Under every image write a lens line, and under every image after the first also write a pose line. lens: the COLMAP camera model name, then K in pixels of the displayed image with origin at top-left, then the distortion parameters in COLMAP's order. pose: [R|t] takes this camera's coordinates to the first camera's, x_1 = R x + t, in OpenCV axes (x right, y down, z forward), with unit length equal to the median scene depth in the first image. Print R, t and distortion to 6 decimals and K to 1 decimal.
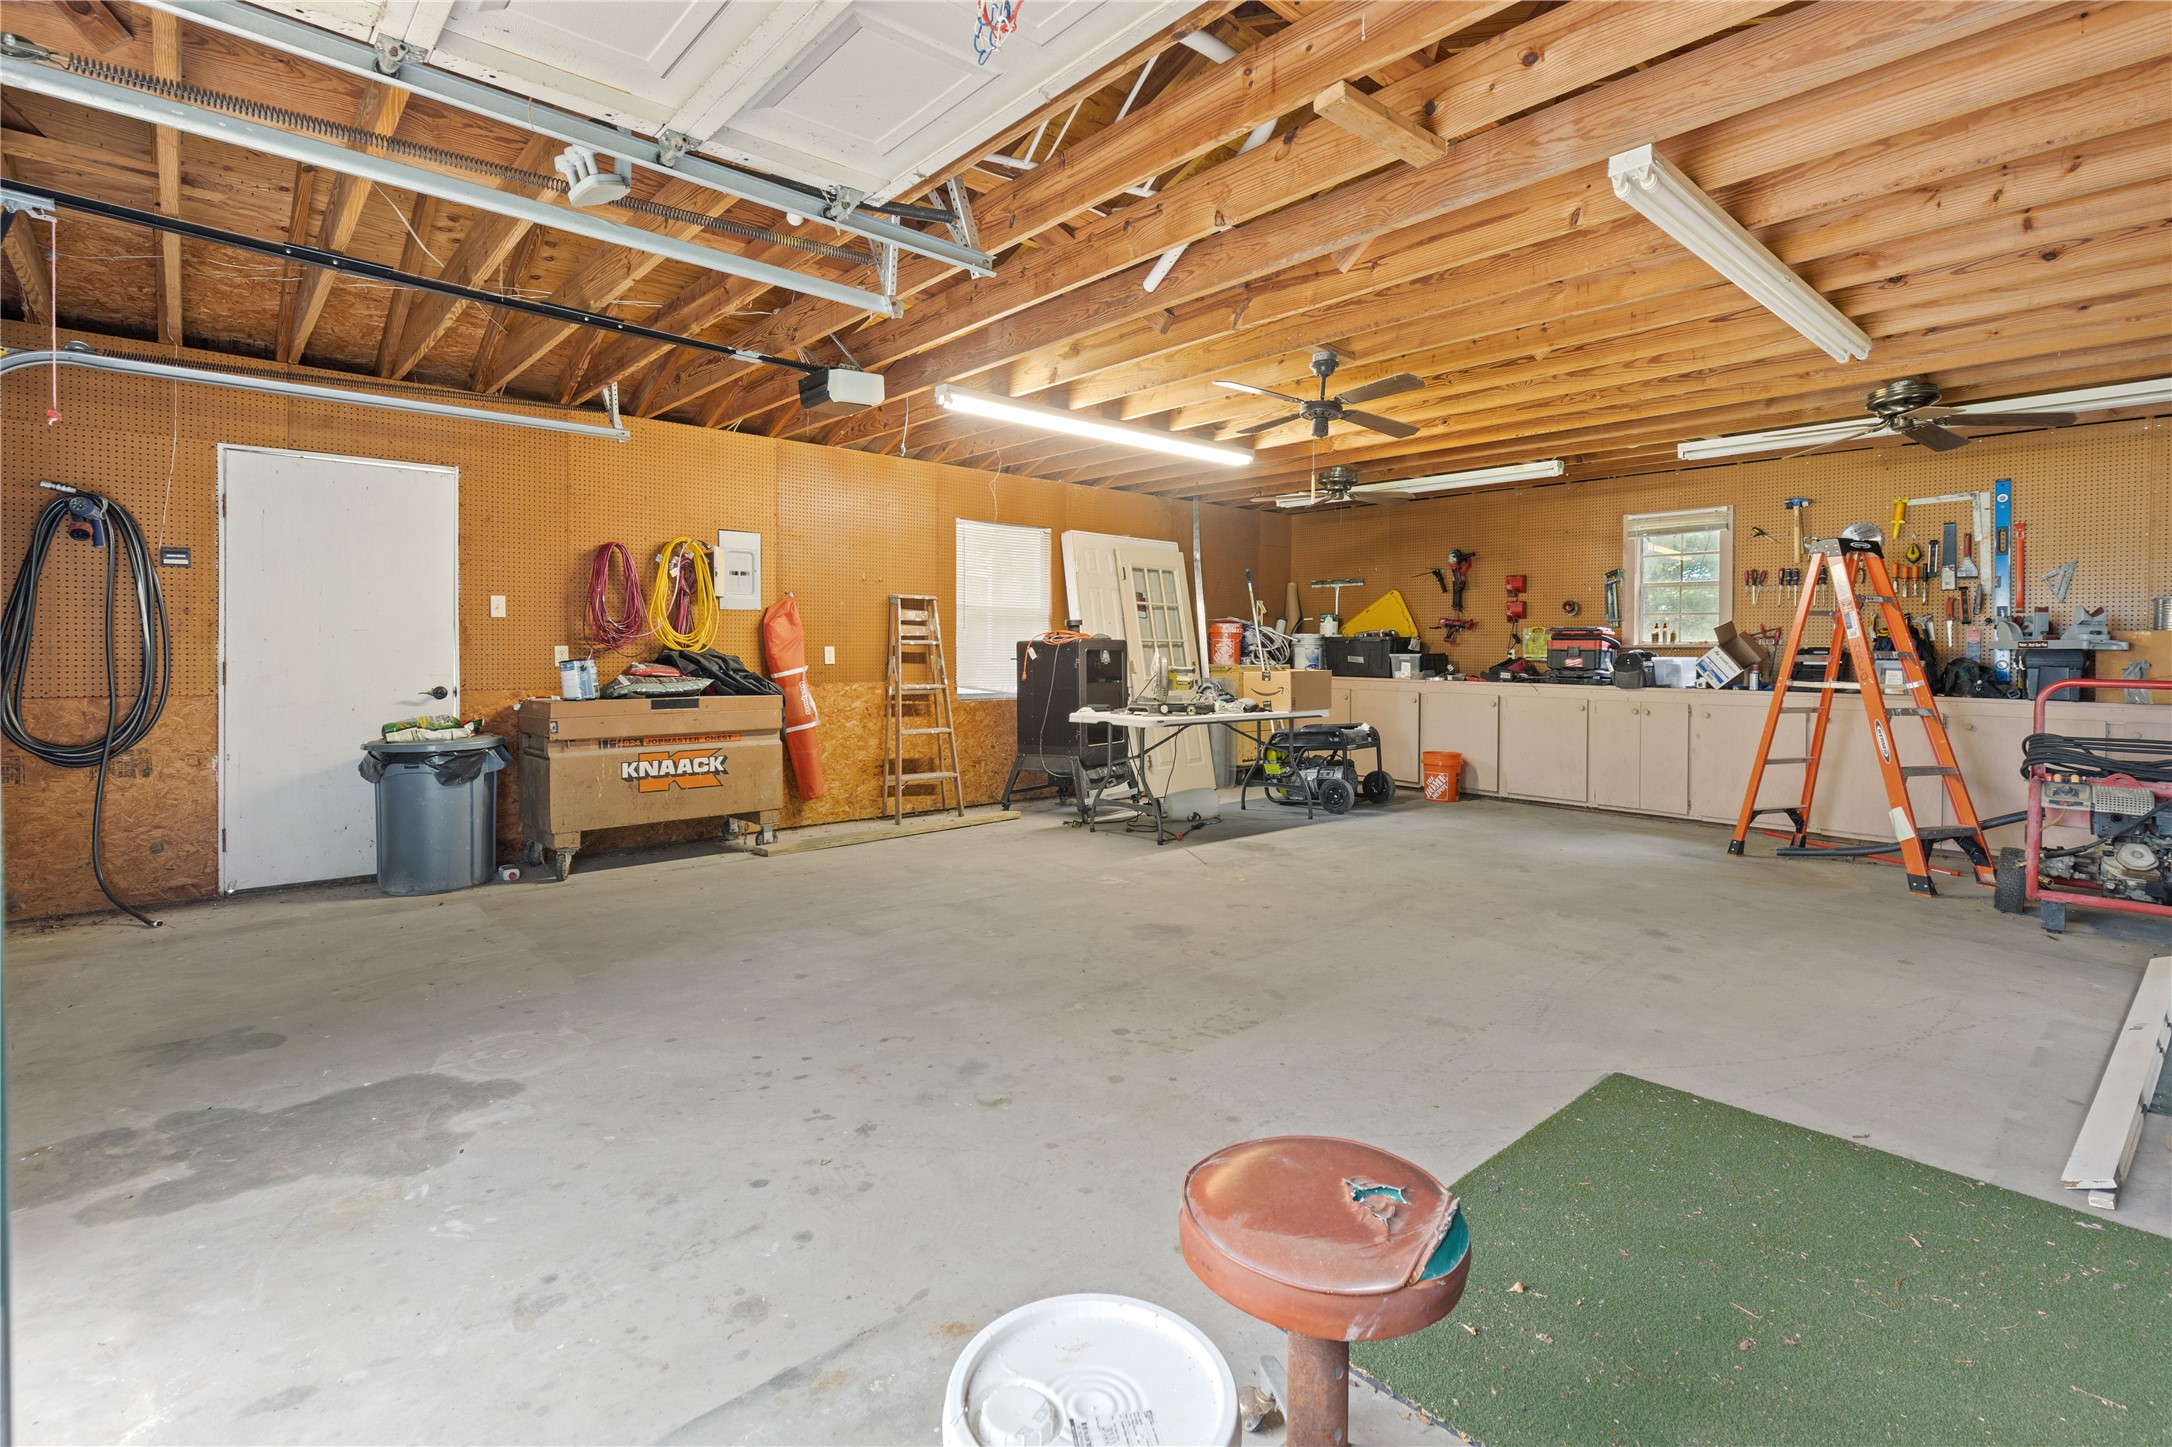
lens RADIAL K [[1004.9, 0, 1089.2], [0, 1004.9, 640.7], [0, 0, 1]] dist [-0.001255, -0.000446]
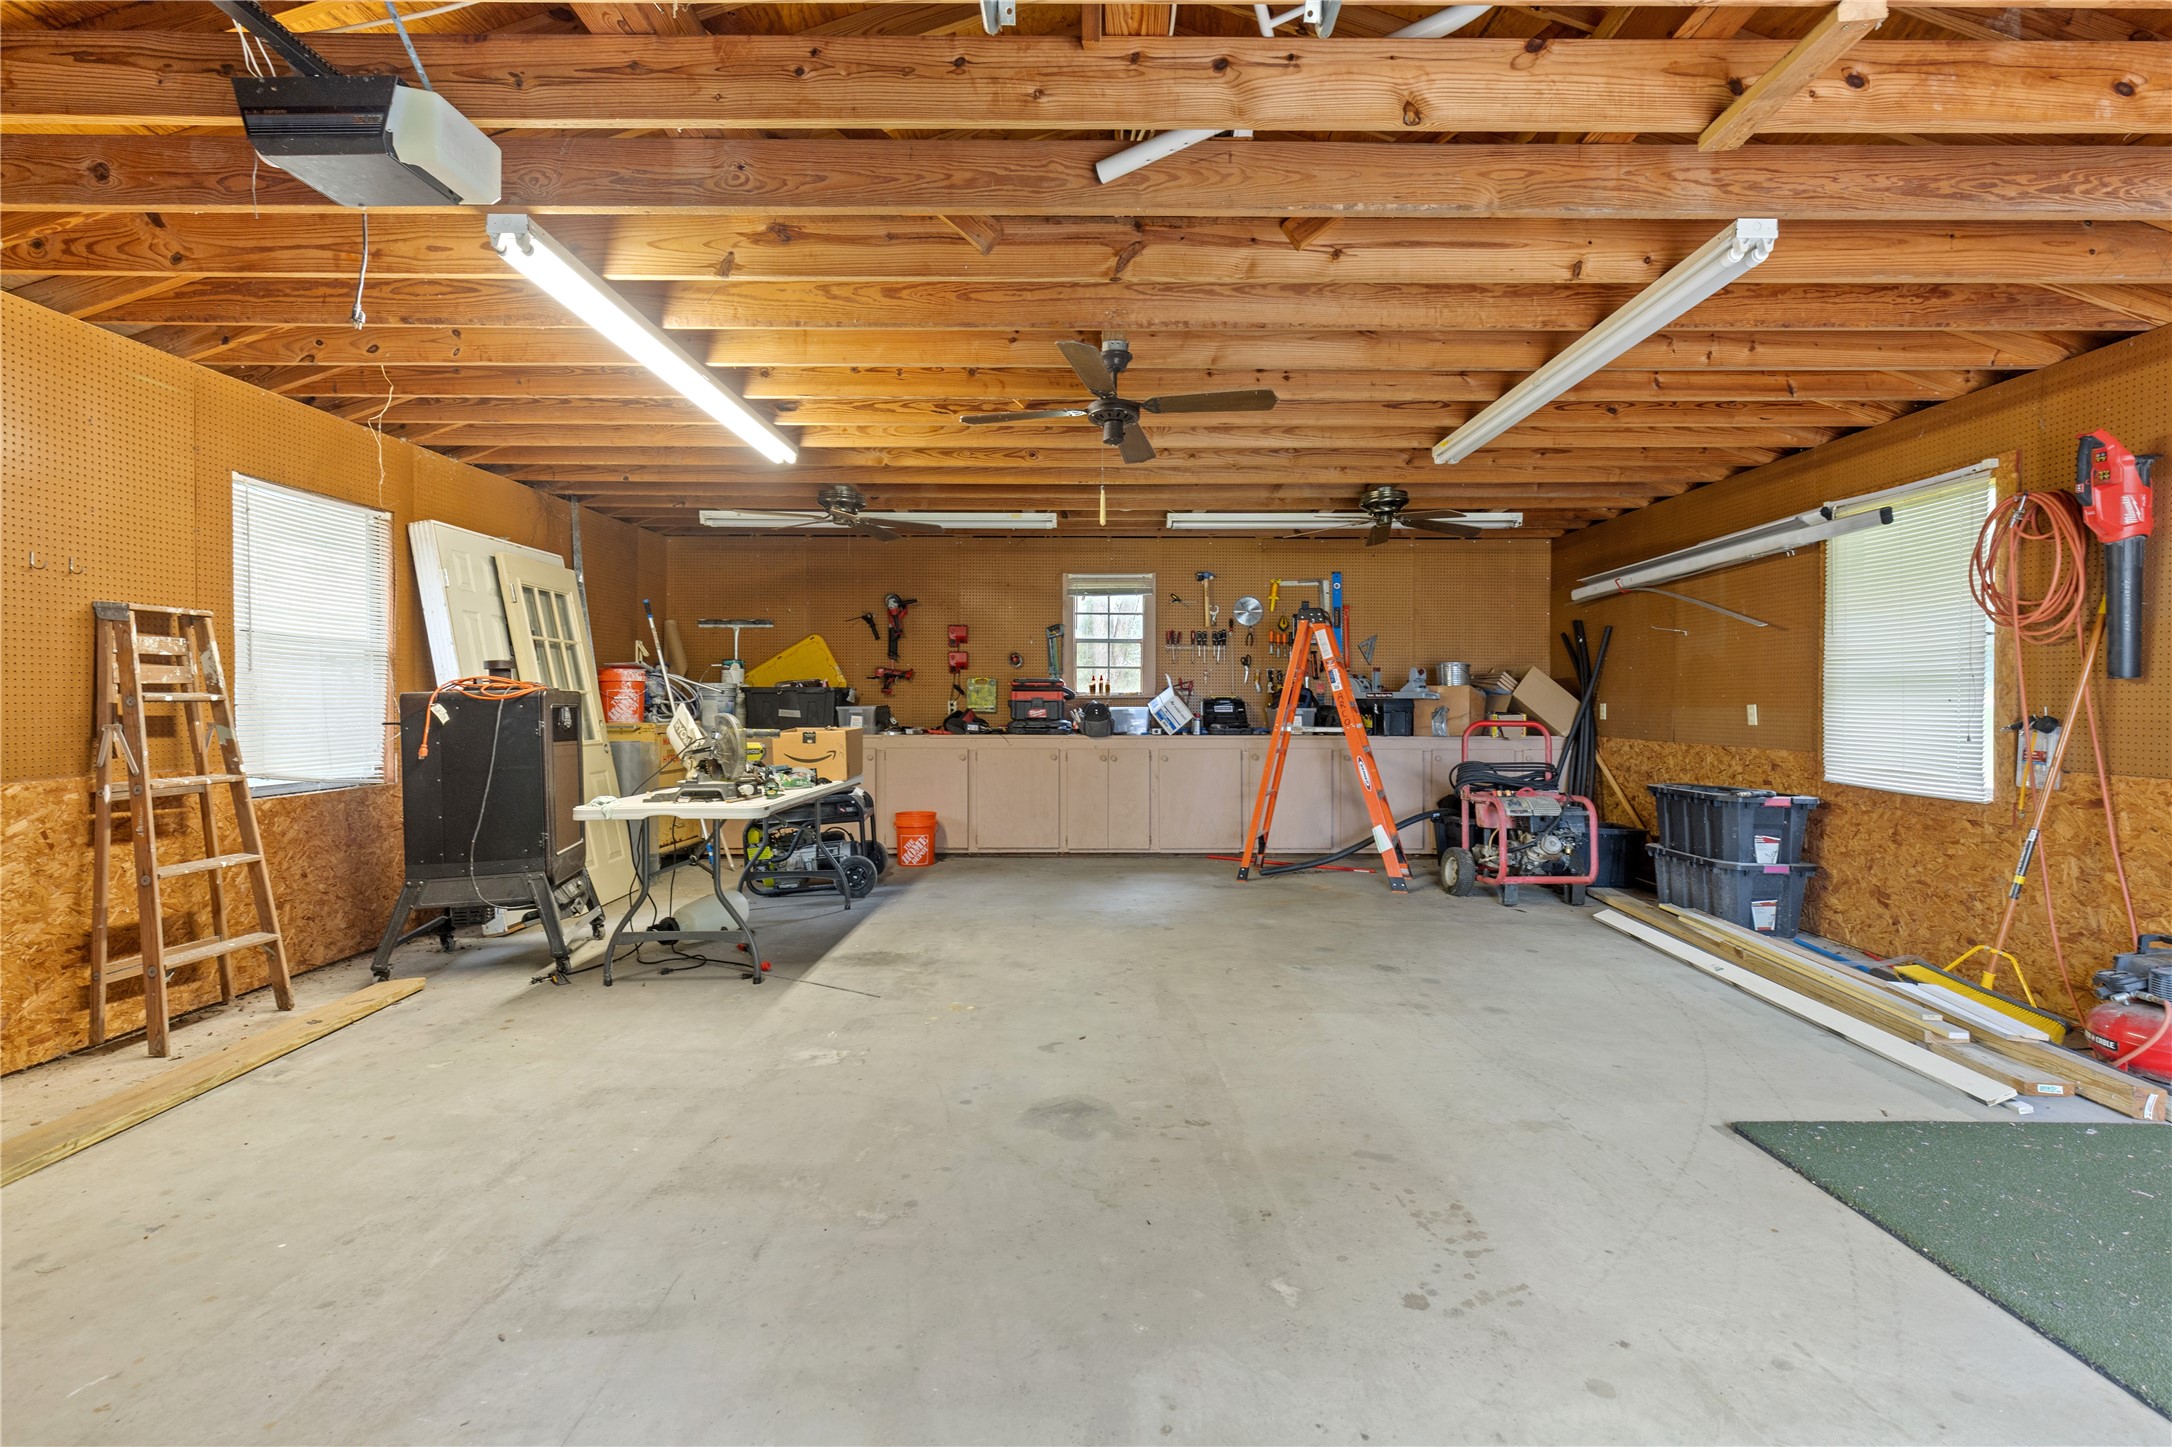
lens RADIAL K [[987.5, 0, 1096.1], [0, 987.5, 700.1], [0, 0, 1]] dist [0.002689, 0.000152]
pose [[0.662562, -0.007114, 0.748973, -0.241019], [-0.002079, 0.999934, 0.011336, -0.003440], [-0.749004, -0.009068, 0.662503, 0.303049]]
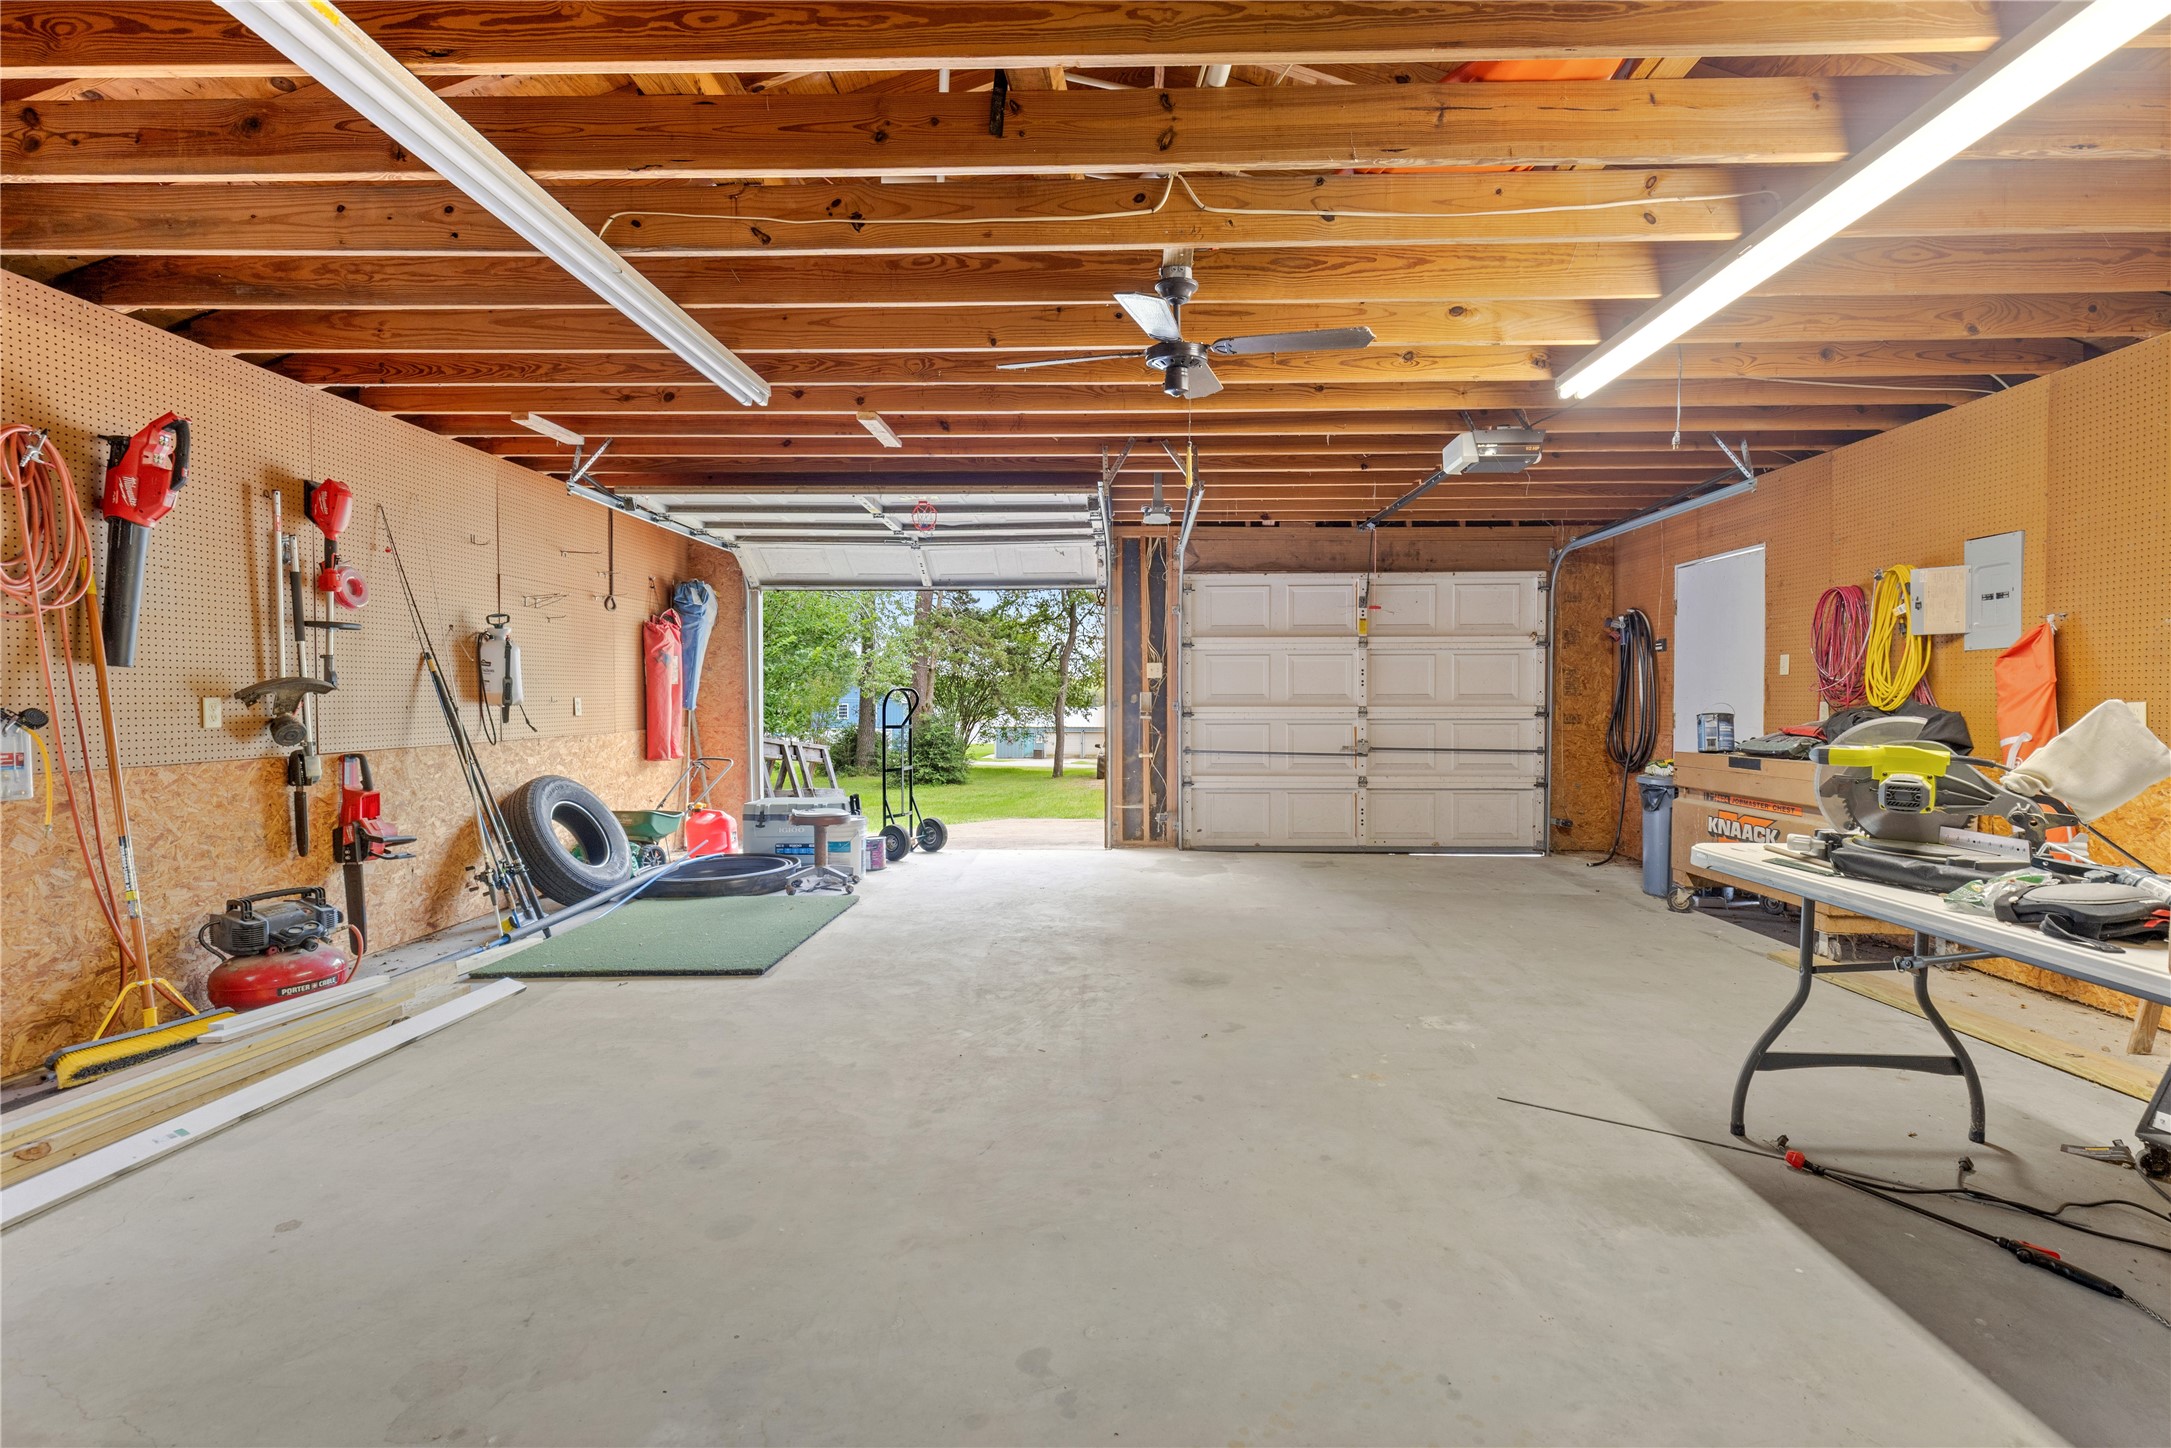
lens RADIAL K [[987.0, 0, 1095.6], [0, 987.0, 700.6], [0, 0, 1]] dist [0.002689, 0.000152]
pose [[-0.686840, -0.007411, -0.726771, 0.518330], [-0.000407, 0.999952, -0.009811, 0.011100], [0.726809, -0.006443, -0.686810, 0.932960]]
